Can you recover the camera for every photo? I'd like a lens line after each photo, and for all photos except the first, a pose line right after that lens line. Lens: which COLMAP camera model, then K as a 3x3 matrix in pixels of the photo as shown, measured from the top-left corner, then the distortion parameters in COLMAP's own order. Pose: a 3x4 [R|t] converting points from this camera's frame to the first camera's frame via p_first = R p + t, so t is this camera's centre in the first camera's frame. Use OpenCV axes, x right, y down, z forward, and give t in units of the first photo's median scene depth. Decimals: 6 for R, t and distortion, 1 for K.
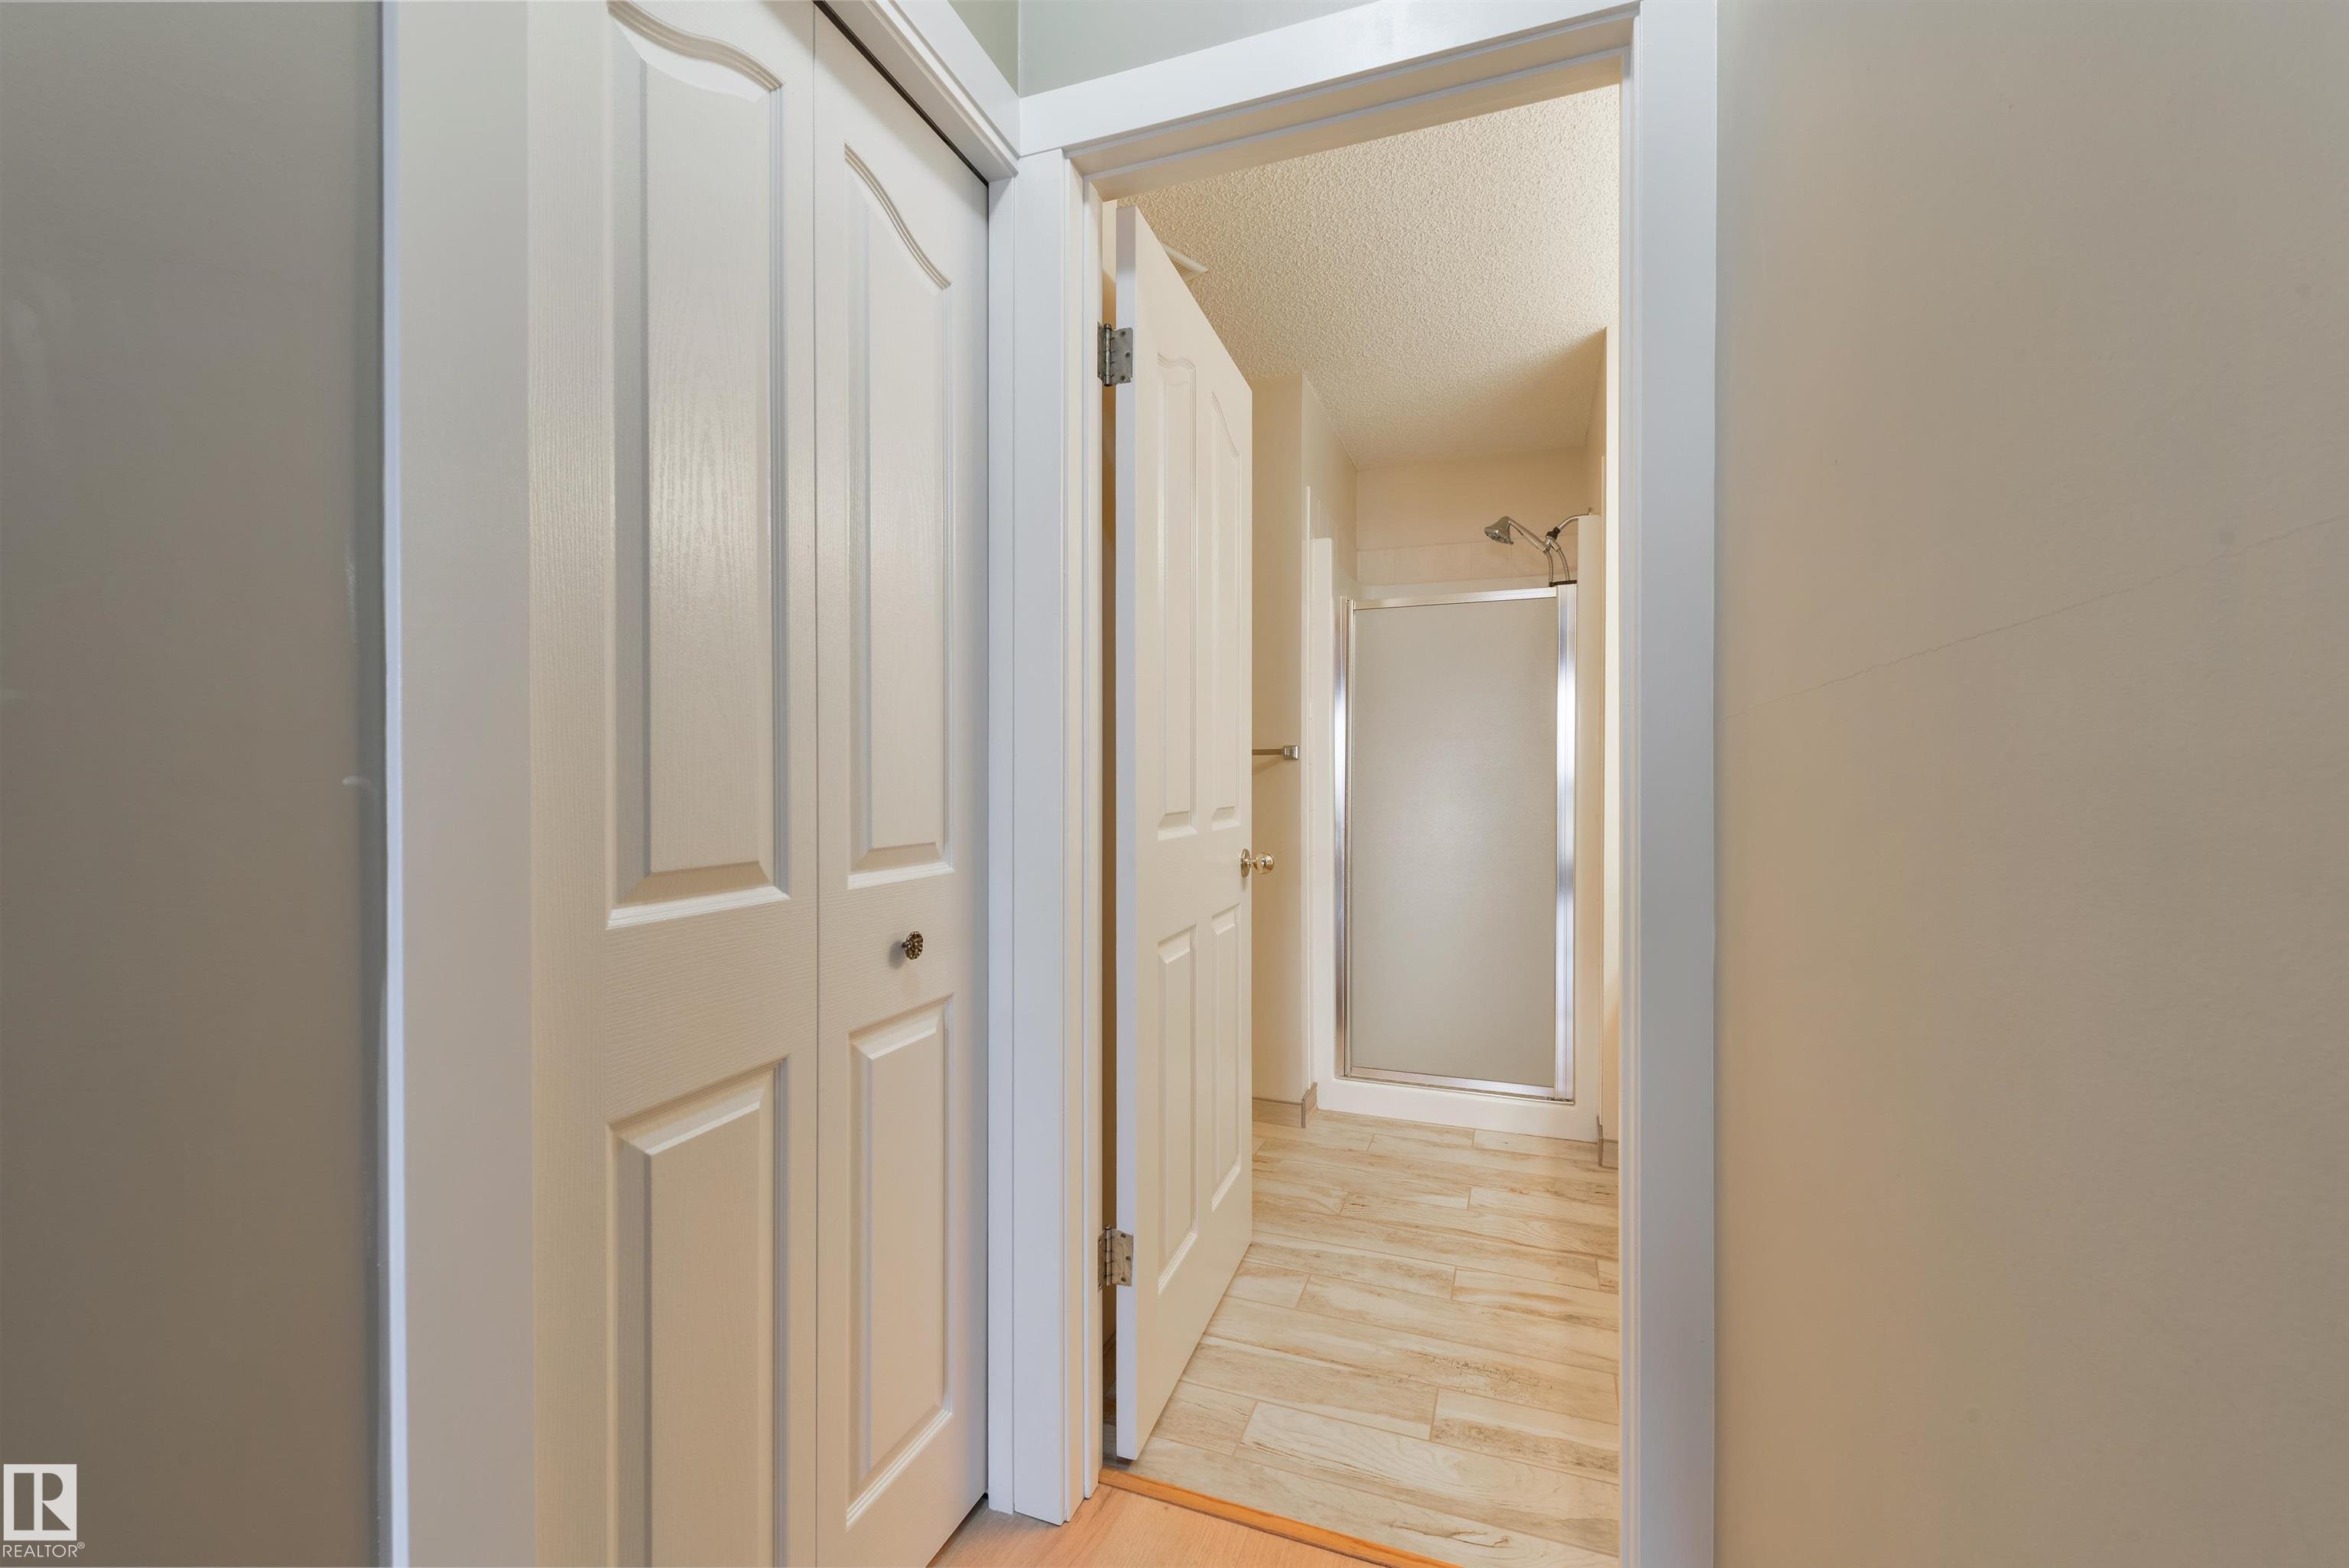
lens RADIAL K [[931.2, 0, 1176.1], [0, 931.2, 791.1], [0, 0, 1]] dist [0.003176, -0.000741]
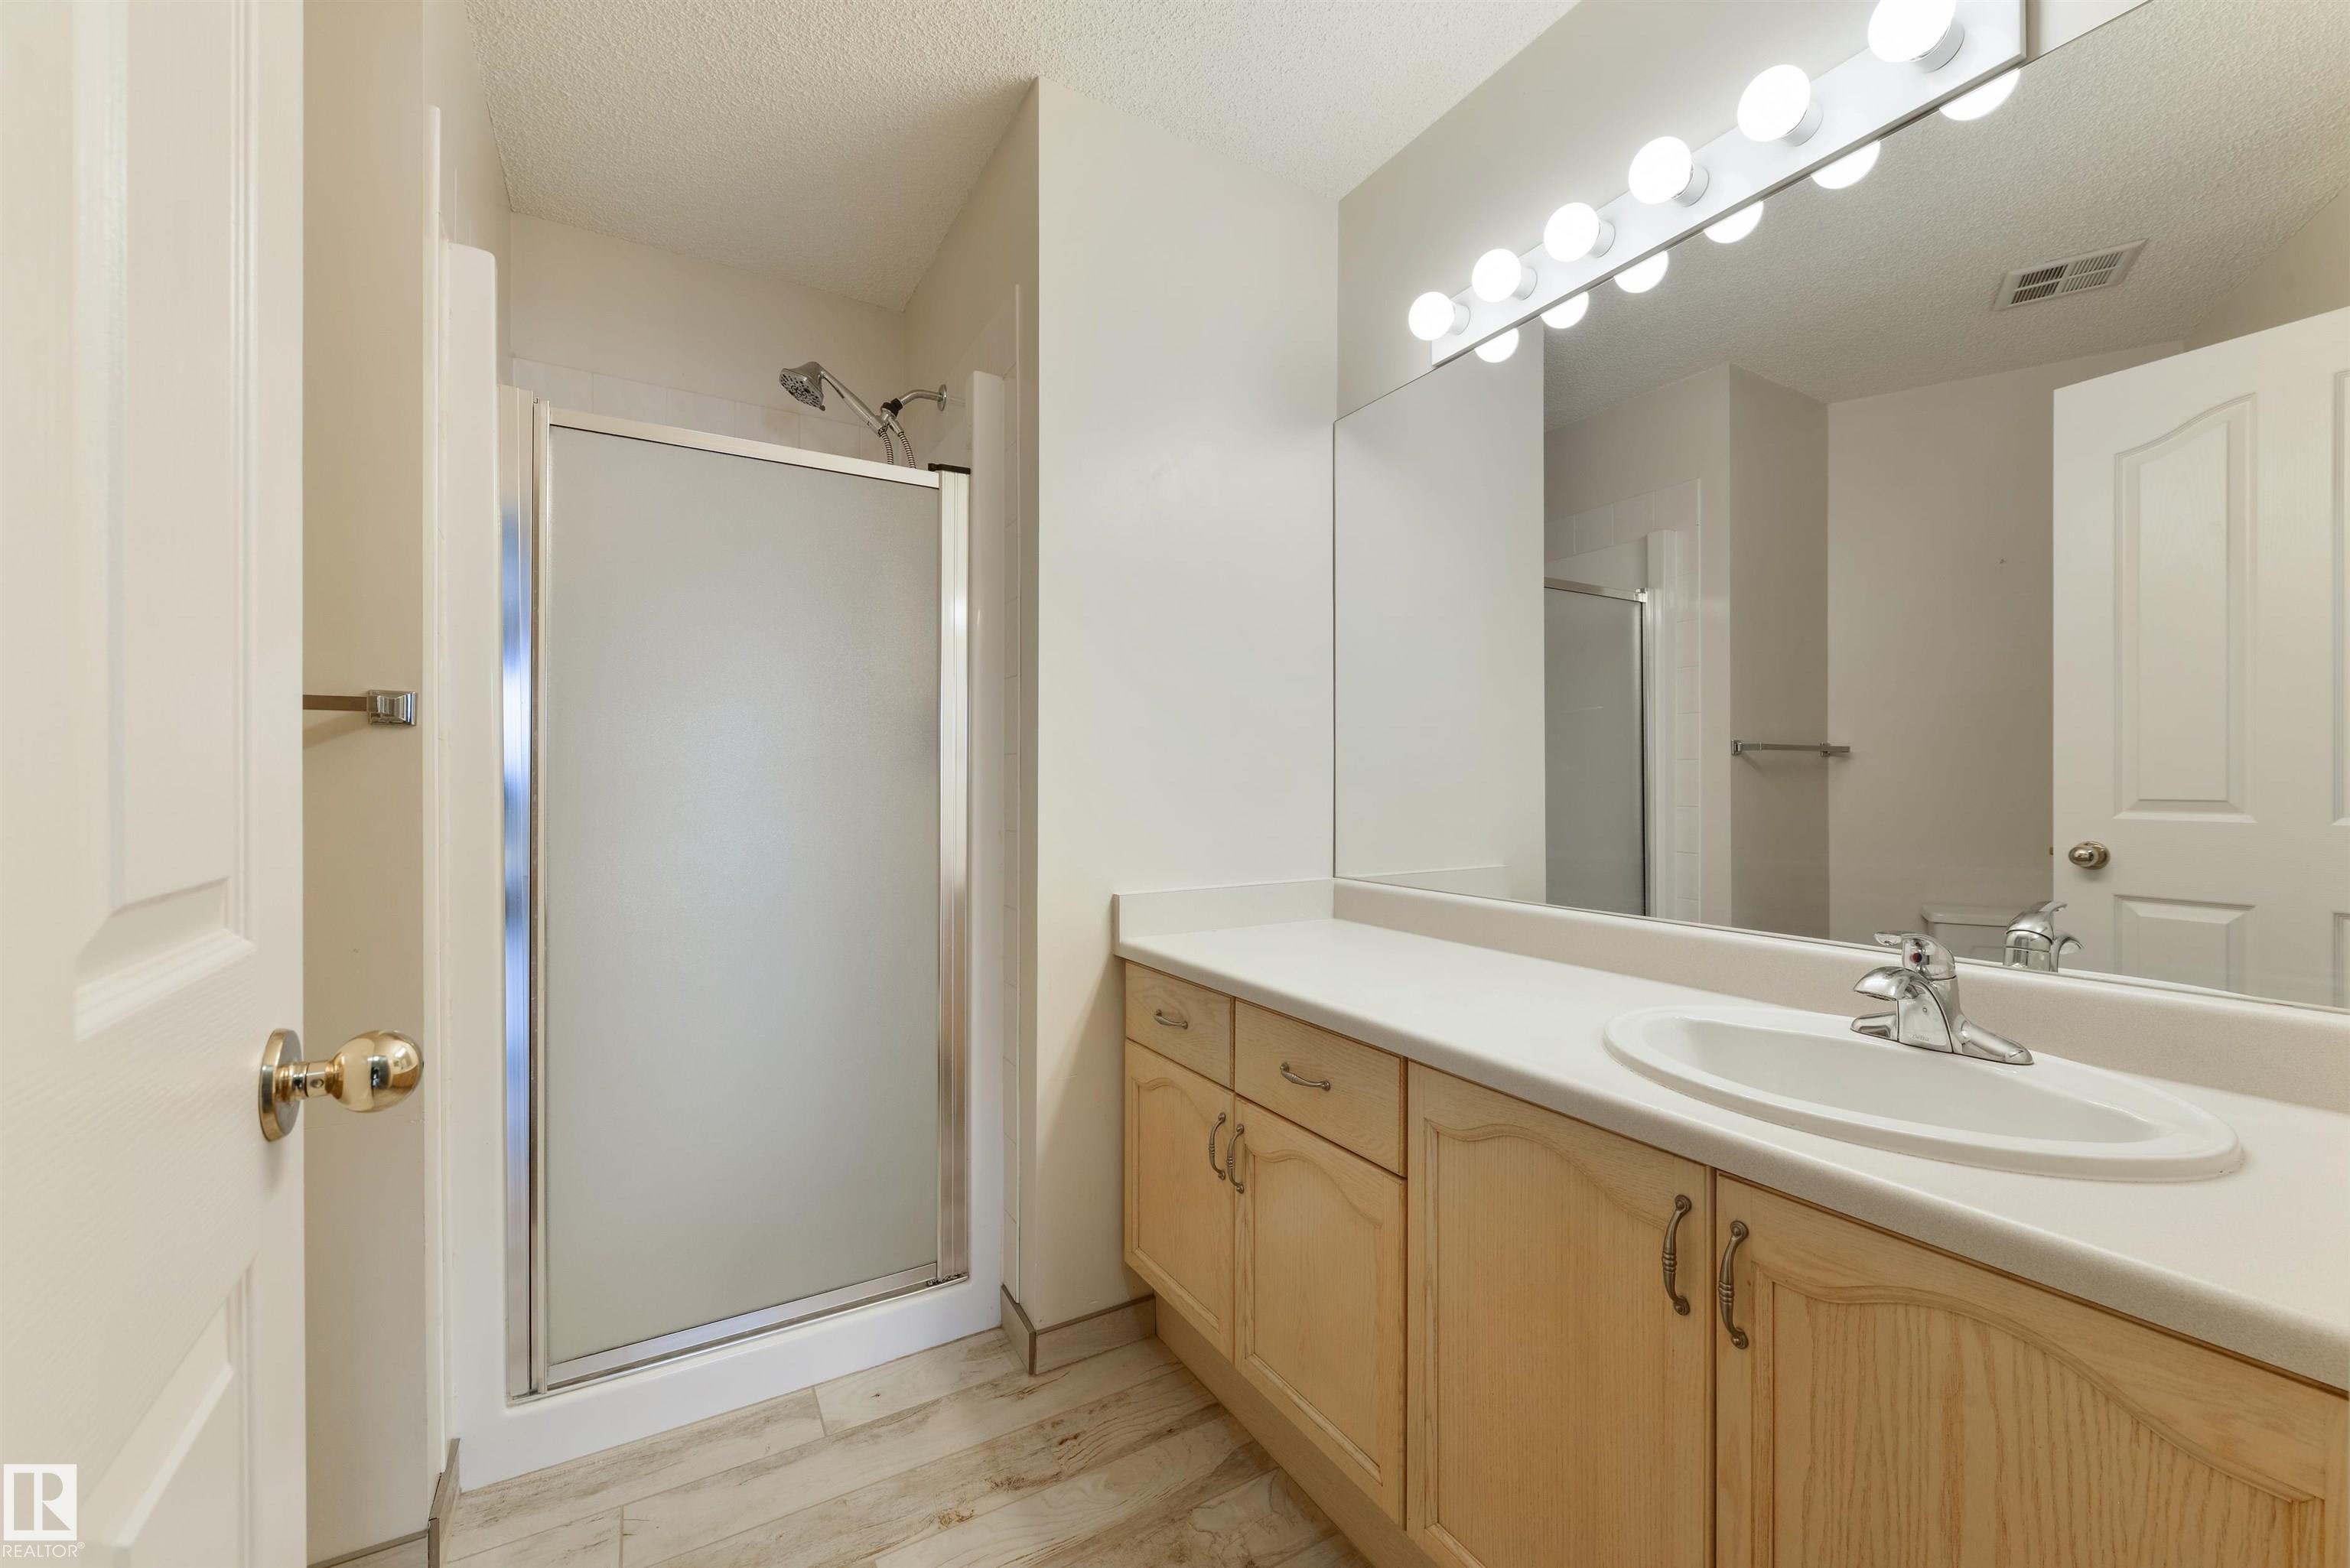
lens RADIAL K [[931.6, 0, 1201.8], [0, 931.6, 792.0], [0, 0, 1]] dist [0.003176, -0.000741]
pose [[0.620575, -0.006452, 0.784120, 0.022329], [0.006649, 0.999973, 0.002965, -0.003615], [-0.784119, 0.003374, 0.620602, 0.476409]]
